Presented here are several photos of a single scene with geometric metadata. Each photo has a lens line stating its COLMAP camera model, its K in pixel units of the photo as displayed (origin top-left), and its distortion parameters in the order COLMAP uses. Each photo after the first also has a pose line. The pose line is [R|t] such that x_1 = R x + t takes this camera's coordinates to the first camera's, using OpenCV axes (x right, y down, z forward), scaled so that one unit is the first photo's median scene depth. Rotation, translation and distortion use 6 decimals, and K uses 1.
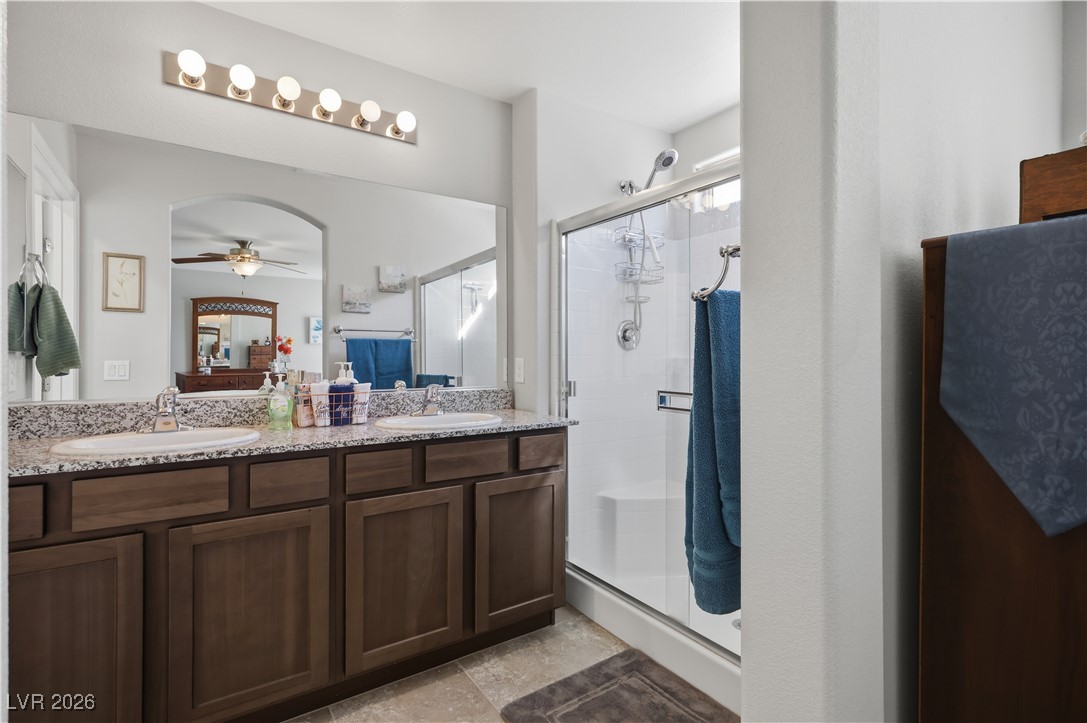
lens RADIAL K [[513.6, 0, 542.6], [0, 513.6, 365.6], [0, 0, 1]] dist [0.002135, 0.000530]
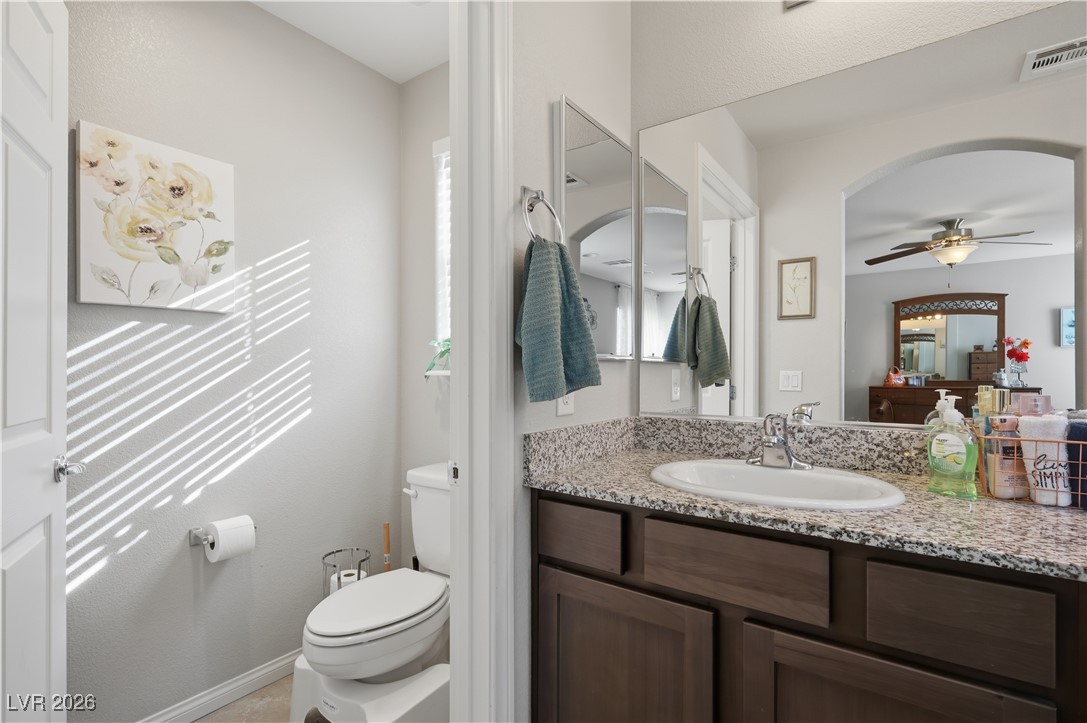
lens RADIAL K [[513.6, 0, 542.6], [0, 513.6, 365.6], [0, 0, 1]] dist [0.002135, 0.000530]
pose [[0.338561, -0.008814, -0.940903, -0.128655], [-0.008644, 0.999885, -0.012477, -0.005364], [0.940905, 0.012357, 0.338445, 0.378031]]
